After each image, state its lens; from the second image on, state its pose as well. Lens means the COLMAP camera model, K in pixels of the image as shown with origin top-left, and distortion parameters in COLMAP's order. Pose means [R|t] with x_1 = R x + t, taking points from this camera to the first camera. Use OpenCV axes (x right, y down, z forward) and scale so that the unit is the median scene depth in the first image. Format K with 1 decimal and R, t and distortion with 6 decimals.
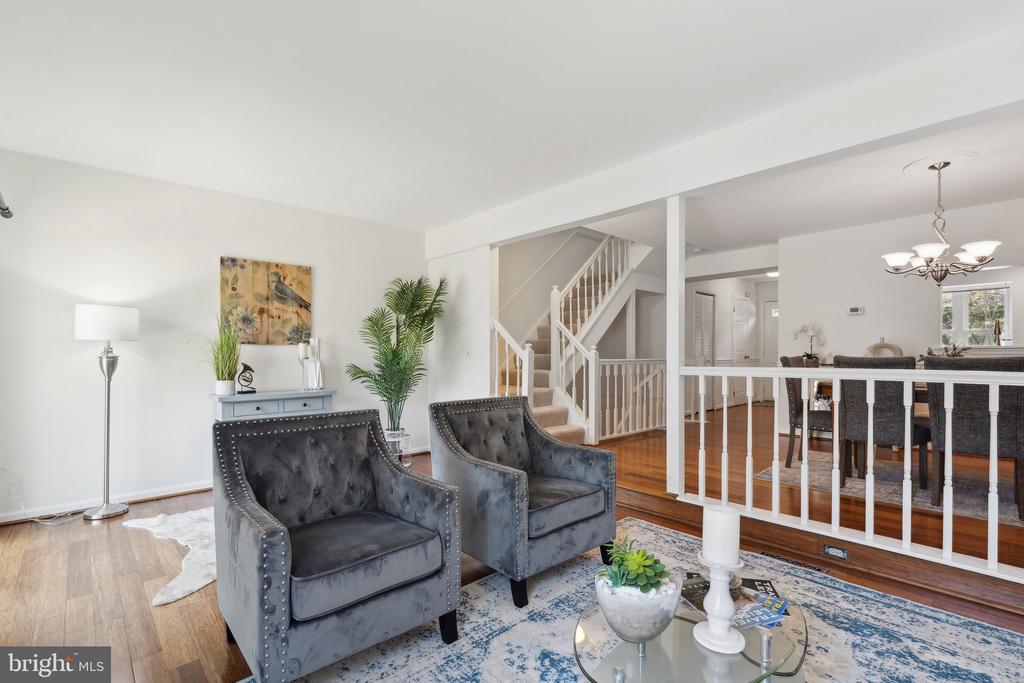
lens RADIAL K [[475.4, 0, 531.6], [0, 475.4, 357.0], [0, 0, 1]] dist [-0.003476, 0.001293]
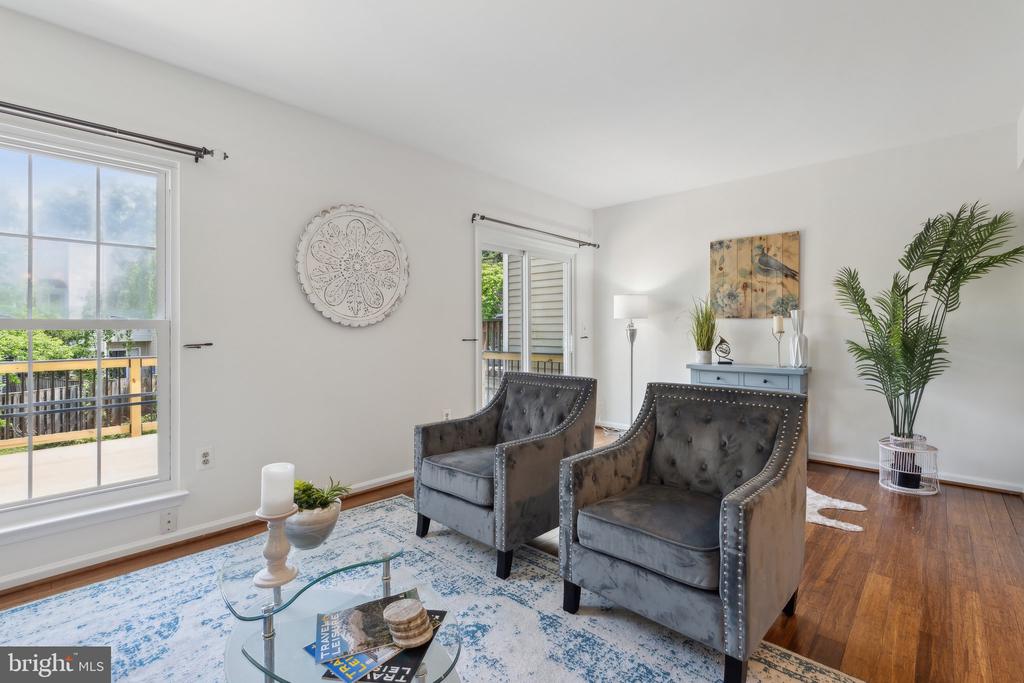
lens RADIAL K [[475.4, 0, 494.5], [0, 475.4, 326.3], [0, 0, 1]] dist [-0.003476, 0.001293]
pose [[0.032777, -0.000455, -0.999463, 0.557095], [-0.002661, 0.999996, -0.000543, -0.008638], [0.999459, 0.002677, 0.032776, 0.528123]]
